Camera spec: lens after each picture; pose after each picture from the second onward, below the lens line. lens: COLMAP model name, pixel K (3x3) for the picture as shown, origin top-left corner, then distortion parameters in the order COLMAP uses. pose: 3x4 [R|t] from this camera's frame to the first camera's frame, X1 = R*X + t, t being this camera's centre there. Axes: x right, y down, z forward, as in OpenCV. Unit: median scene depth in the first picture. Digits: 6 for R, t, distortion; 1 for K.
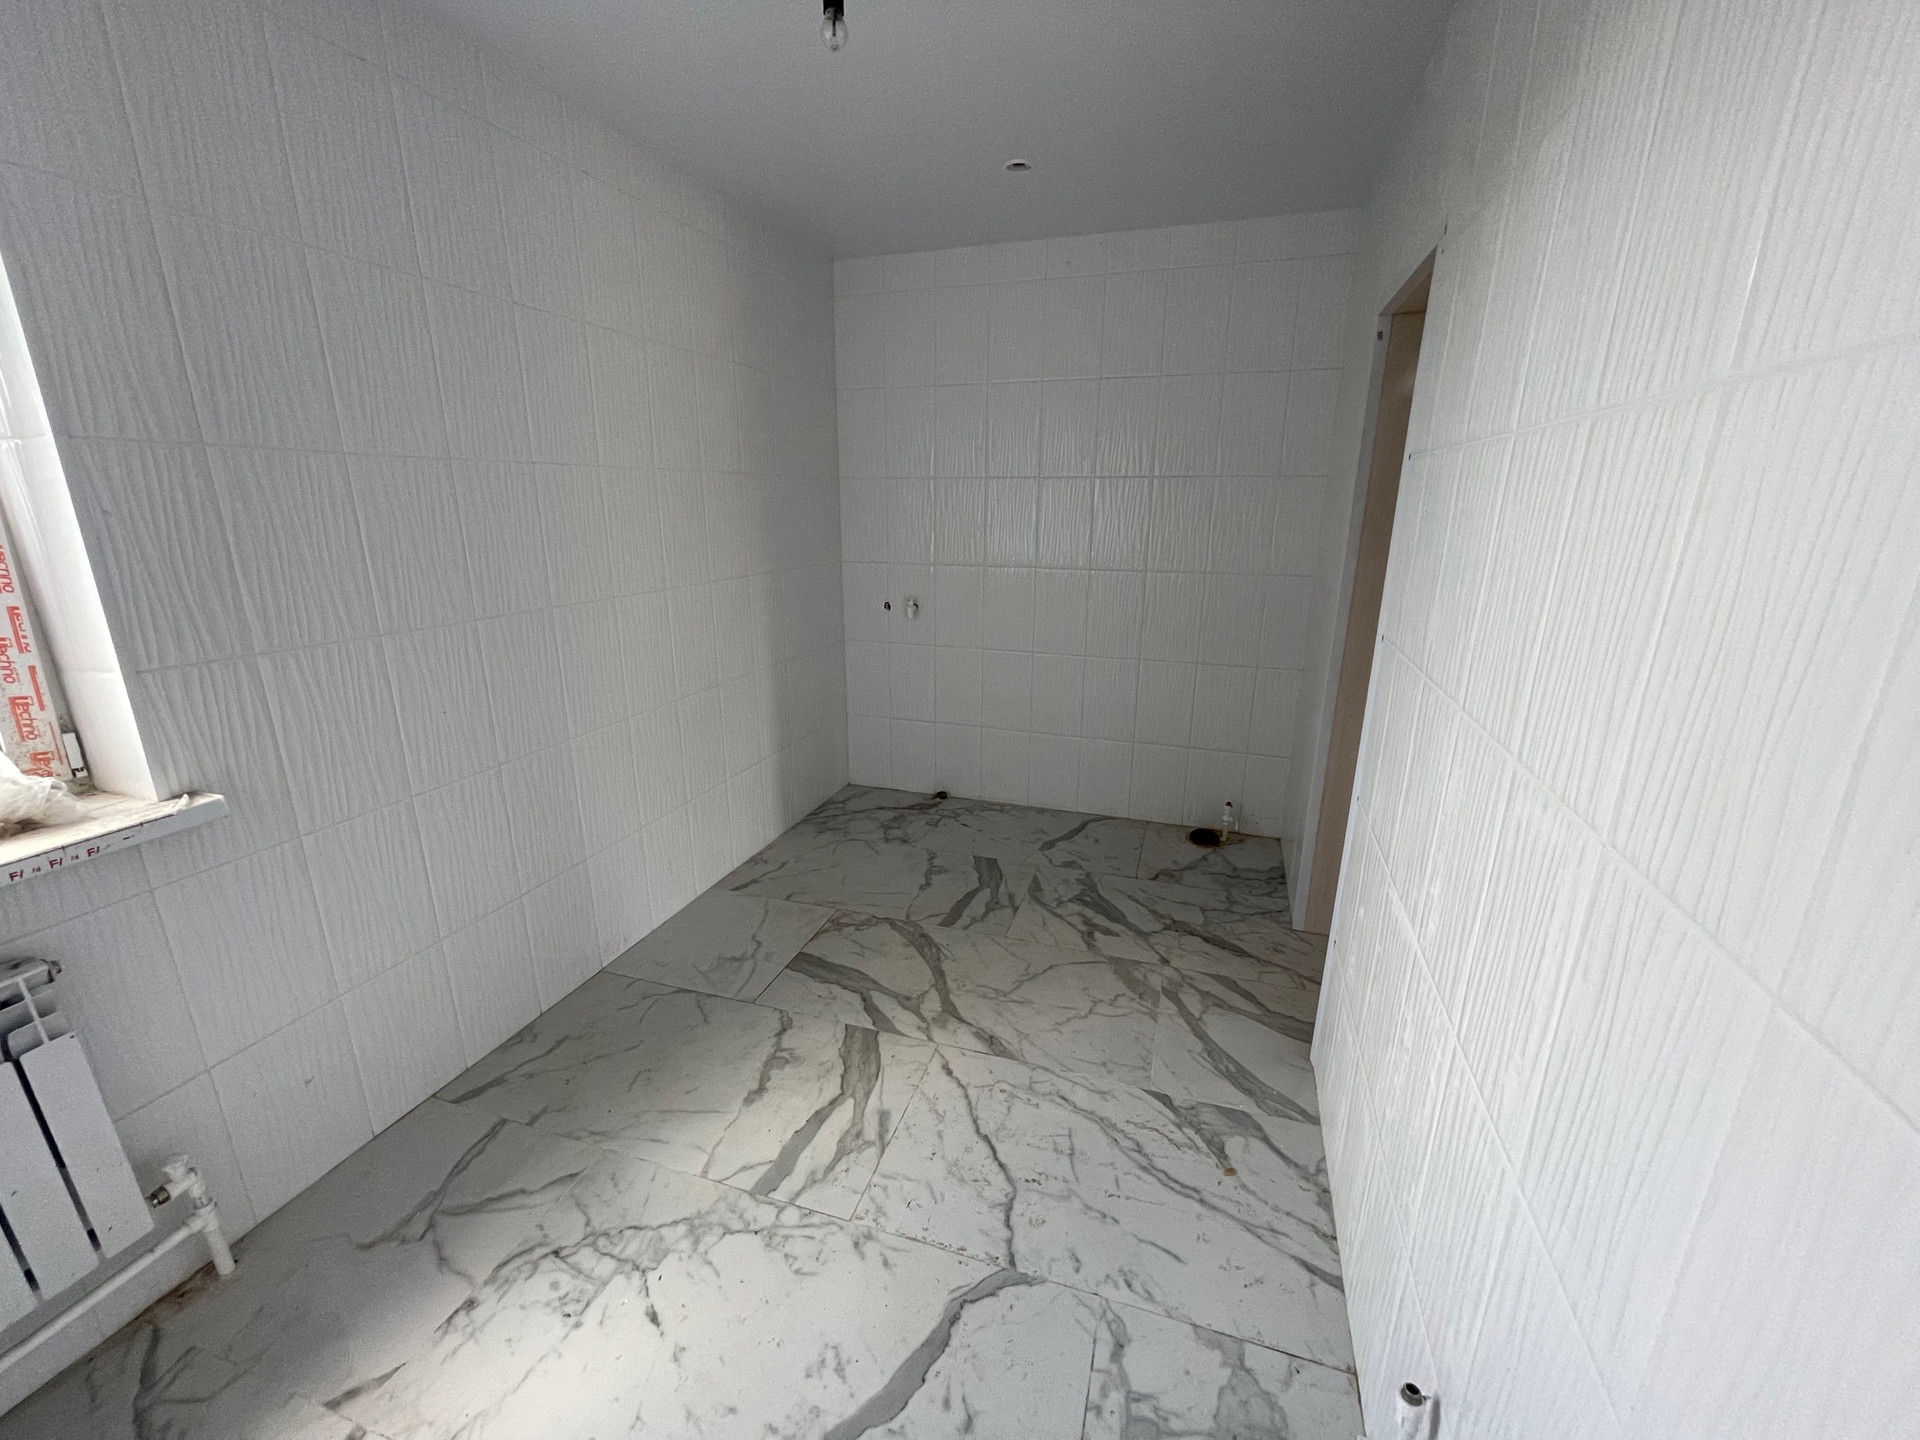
lens RADIAL K [[778.2, 0, 957.1], [0, 778.2, 720.5], [0, 0, 1]] dist [-0.005891, 0.002393]
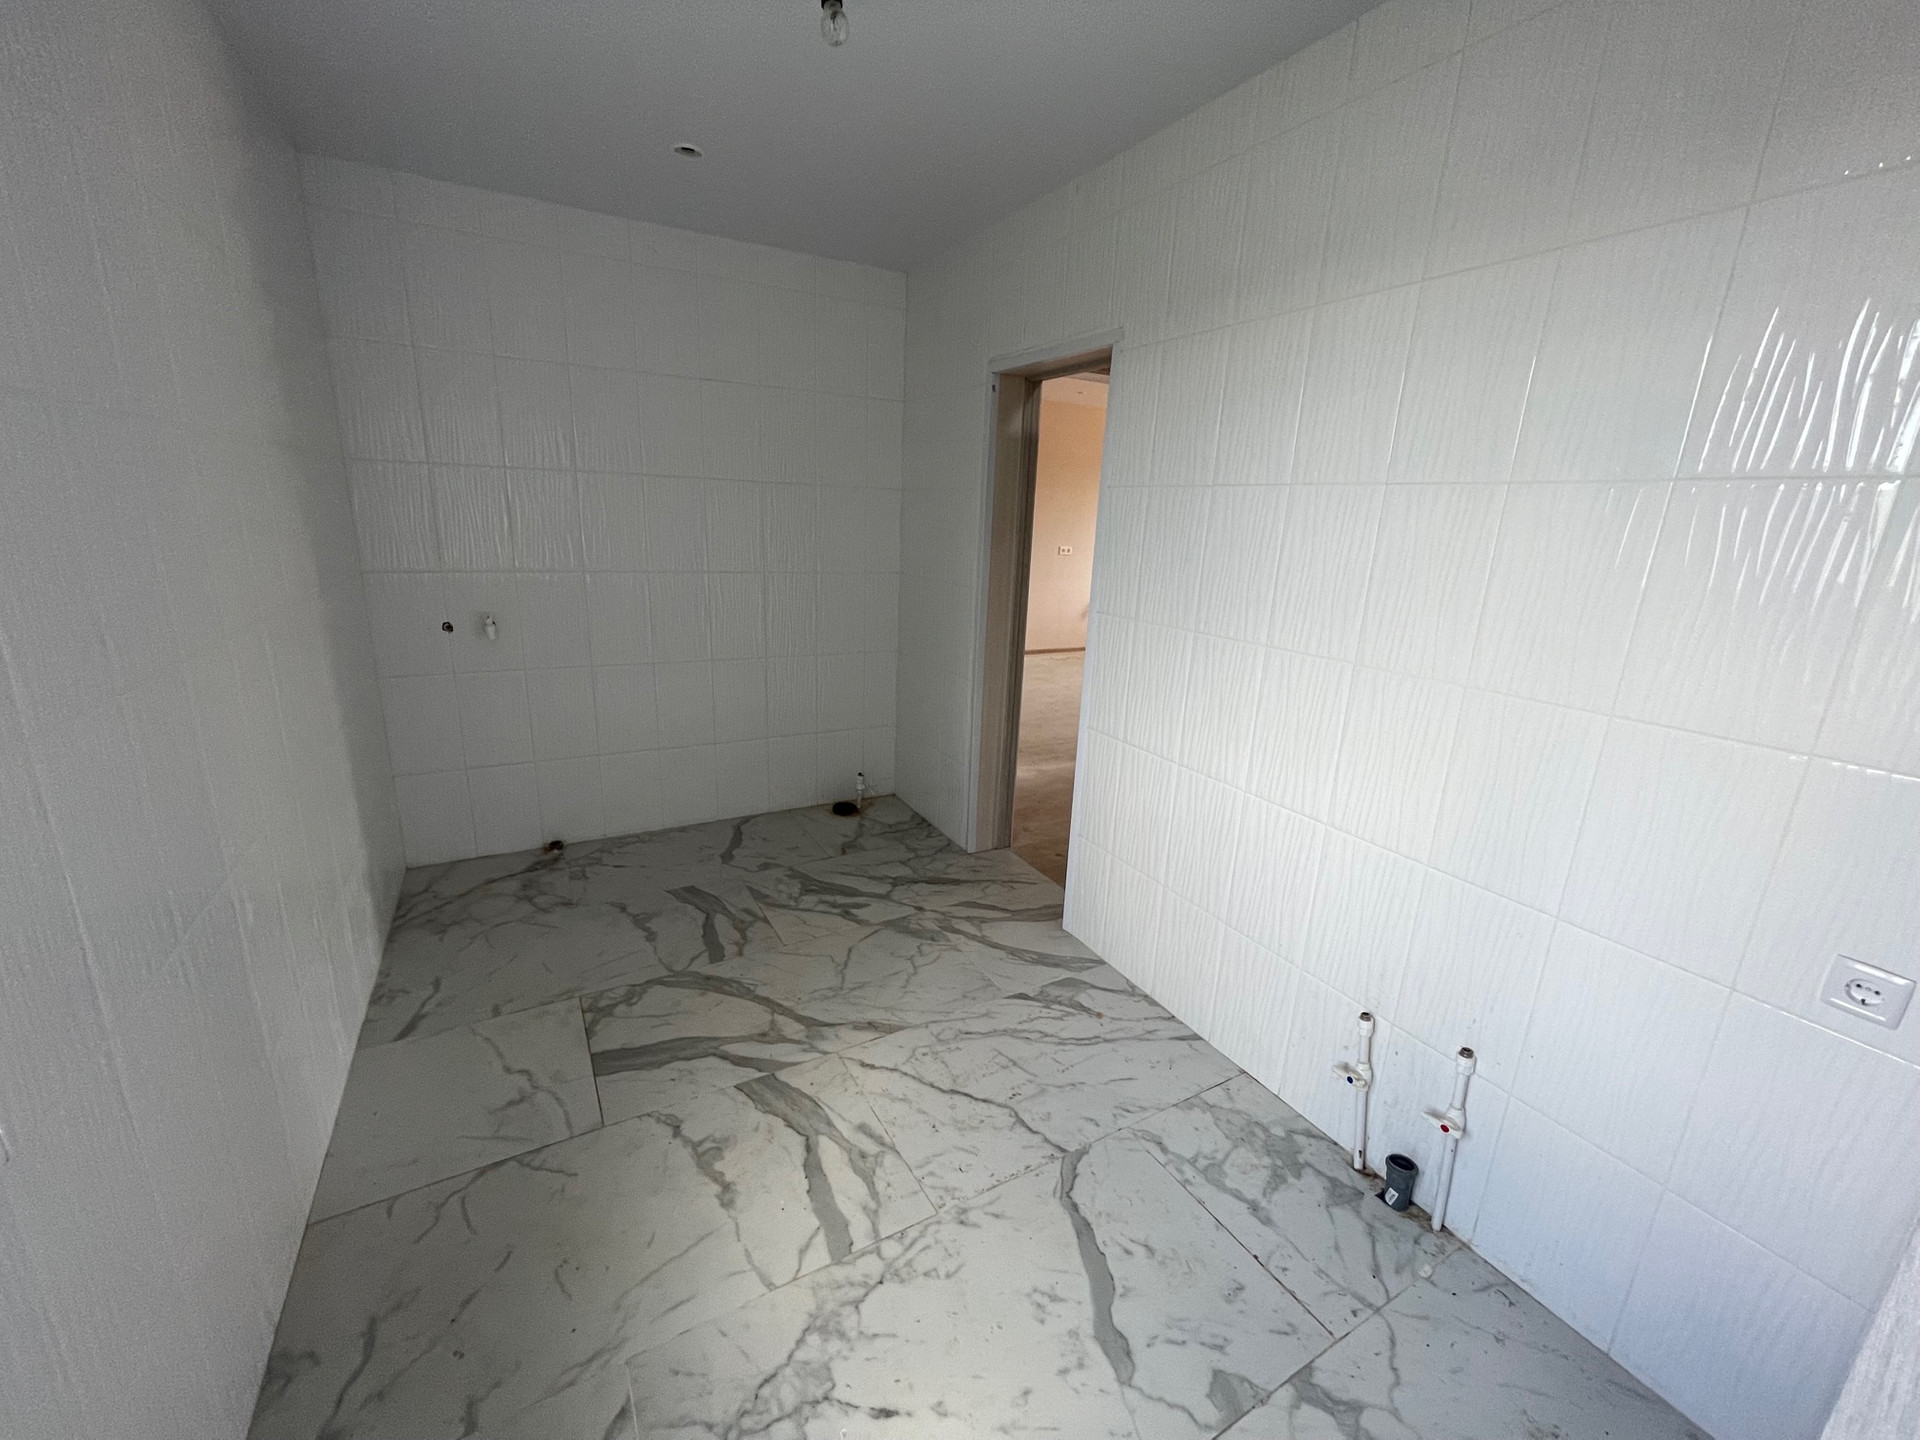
lens RADIAL K [[778.2, 0, 959.9], [0, 778.2, 717.0], [0, 0, 1]] dist [-0.005891, 0.002393]
pose [[0.673294, -0.167109, 0.720243, -0.582768], [0.168334, 0.983187, 0.070756, -0.050431], [-0.719958, 0.073601, 0.690104, 0.177434]]
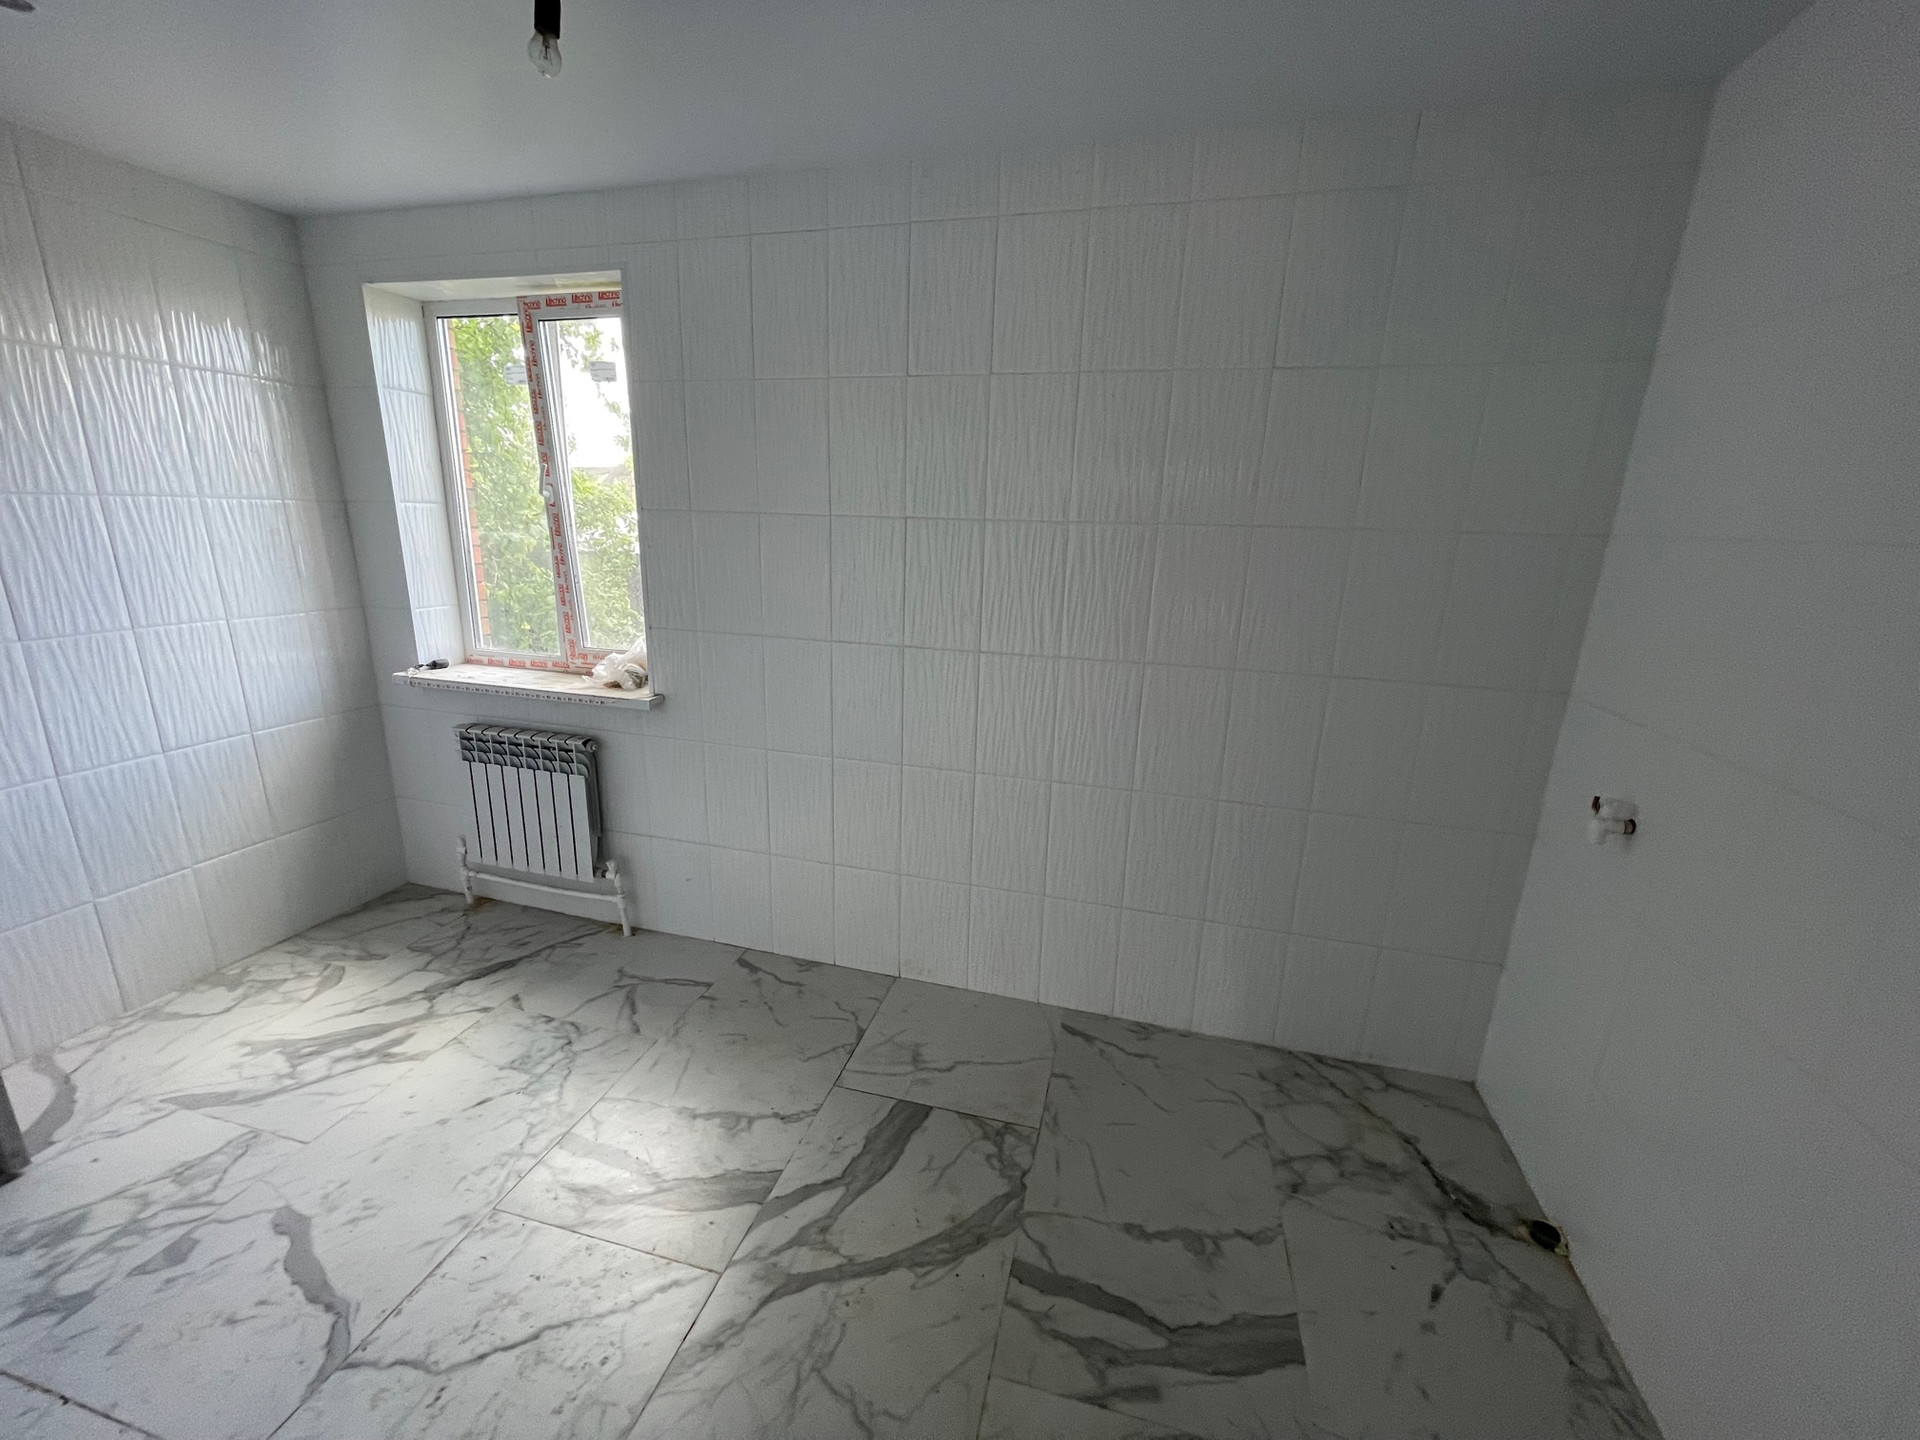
lens RADIAL K [[778.2, 0, 959.4], [0, 778.2, 715.5], [0, 0, 1]] dist [-0.005891, 0.002393]
pose [[0.055167, 0.242990, -0.968459, 0.613255], [-0.300356, 0.929050, 0.215993, -0.336851], [0.952231, 0.278966, 0.124236, 1.013511]]
